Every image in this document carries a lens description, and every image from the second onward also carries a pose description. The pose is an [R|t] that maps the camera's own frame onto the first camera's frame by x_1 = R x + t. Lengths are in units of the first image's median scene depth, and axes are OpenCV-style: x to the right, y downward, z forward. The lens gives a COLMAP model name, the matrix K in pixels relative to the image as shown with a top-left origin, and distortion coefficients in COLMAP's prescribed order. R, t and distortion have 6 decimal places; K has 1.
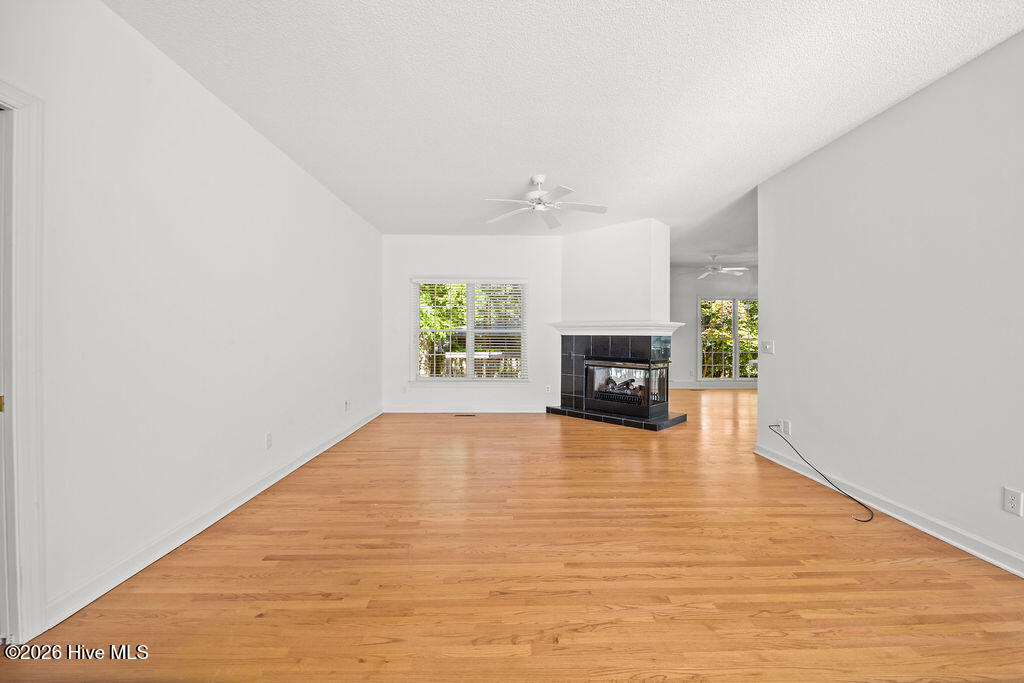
lens RADIAL K [[412.7, 0, 510.3], [0, 412.7, 339.4], [0, 0, 1]] dist [-0.011876, -0.000297]
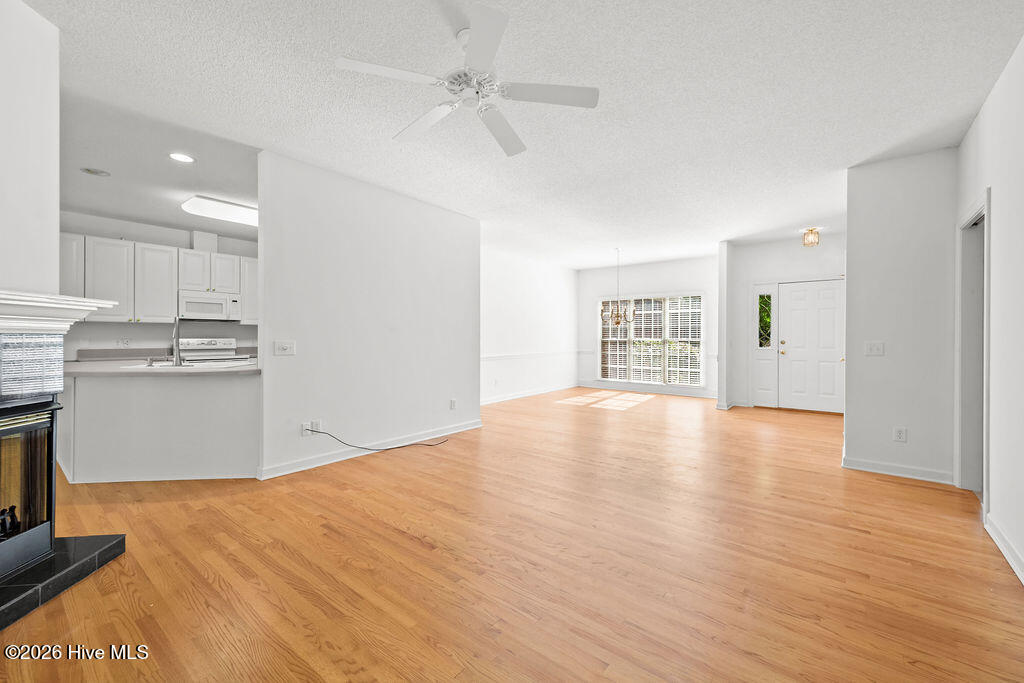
lens RADIAL K [[412.7, 0, 511.3], [0, 412.7, 338.1], [0, 0, 1]] dist [-0.011876, -0.000297]
pose [[-0.764789, -0.002561, 0.644275, -0.213271], [0.006552, 0.999909, 0.011752, -0.007471], [-0.644247, 0.013210, -0.764703, 0.931648]]
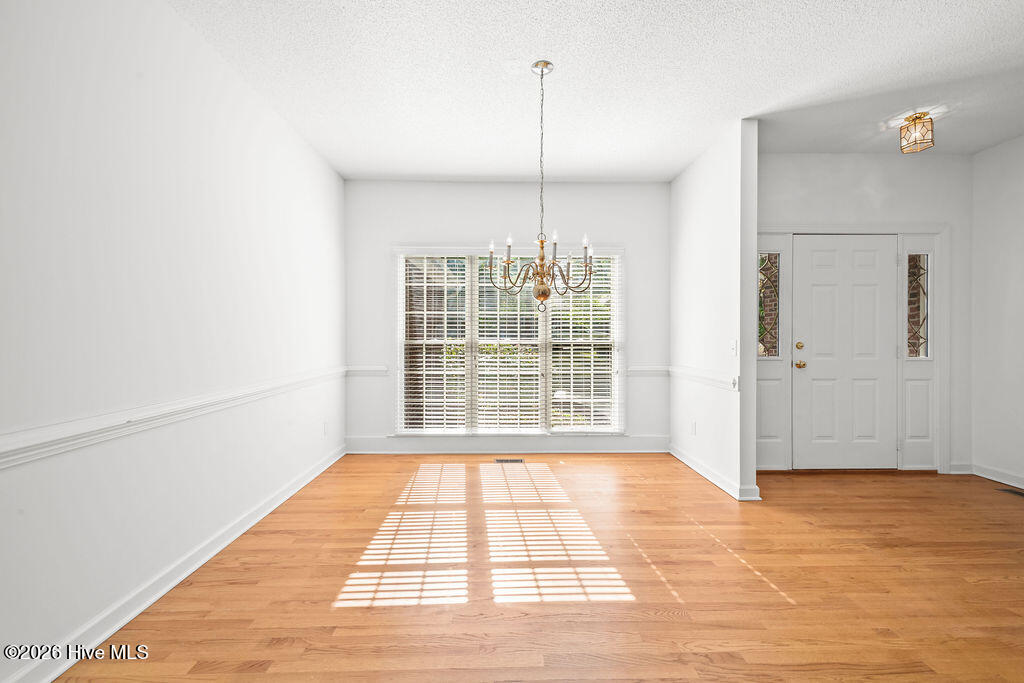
lens RADIAL K [[412.7, 0, 512.4], [0, 412.7, 336.2], [0, 0, 1]] dist [-0.011876, -0.000297]
pose [[-0.999983, 0.002752, 0.005136, 0.366353], [0.002845, 0.999832, 0.018105, -0.003581], [-0.005085, 0.018119, -0.999823, 0.180048]]
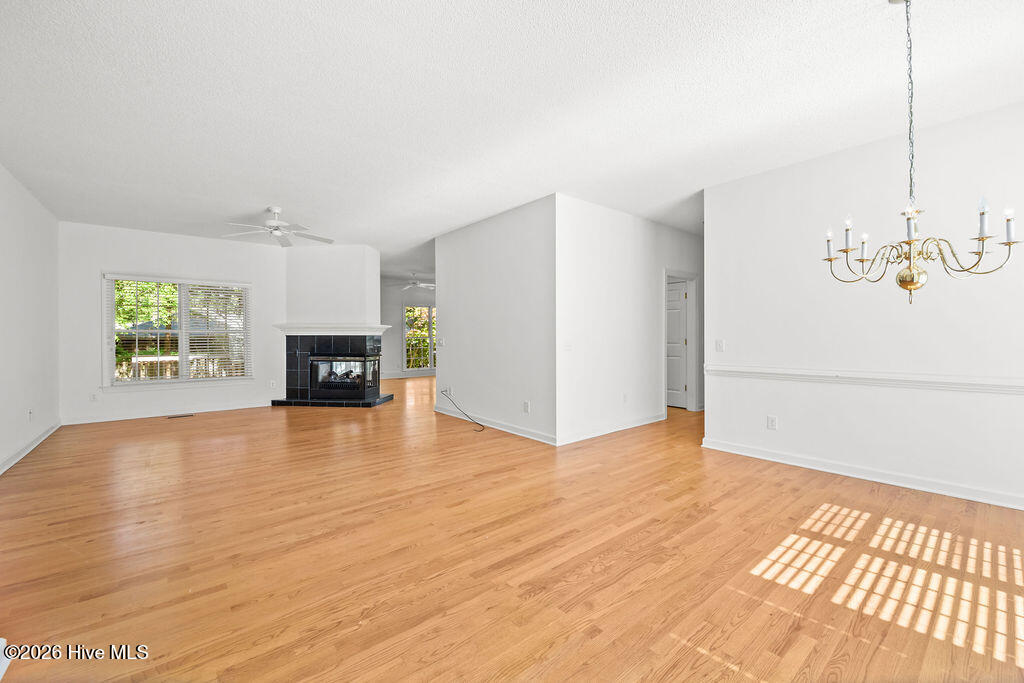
lens RADIAL K [[412.7, 0, 510.6], [0, 412.7, 336.3], [0, 0, 1]] dist [-0.011876, -0.000297]
pose [[0.783459, -0.006554, 0.621409, -0.102041], [0.010480, 0.999942, -0.002666, 0.002032], [-0.621355, 0.008601, 0.783482, -0.281792]]
